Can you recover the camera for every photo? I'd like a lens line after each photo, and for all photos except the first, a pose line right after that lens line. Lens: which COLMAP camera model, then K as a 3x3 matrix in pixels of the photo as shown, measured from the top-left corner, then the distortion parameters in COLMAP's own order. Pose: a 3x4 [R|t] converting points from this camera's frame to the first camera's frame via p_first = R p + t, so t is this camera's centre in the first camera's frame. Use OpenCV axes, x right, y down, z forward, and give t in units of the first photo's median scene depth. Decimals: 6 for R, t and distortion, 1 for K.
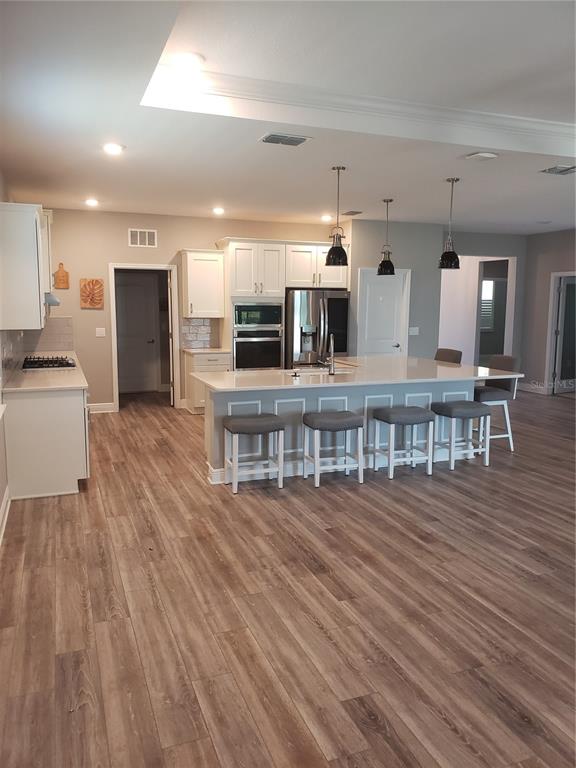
lens RADIAL K [[590.7, 0, 282.1], [0, 590.7, 374.1], [0, 0, 1]] dist [0.028349, -0.005697]
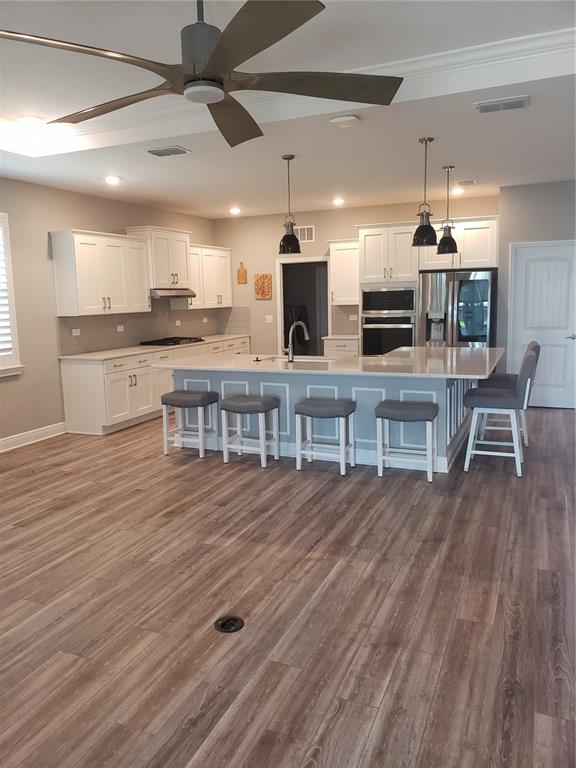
lens RADIAL K [[590.7, 0, 282.1], [0, 590.7, 374.1], [0, 0, 1]] dist [0.028349, -0.005697]
pose [[0.707983, 0.067584, -0.702988, 0.910887], [-0.050744, 0.997706, 0.044813, -0.025821], [0.704404, 0.003945, 0.709789, 0.312659]]
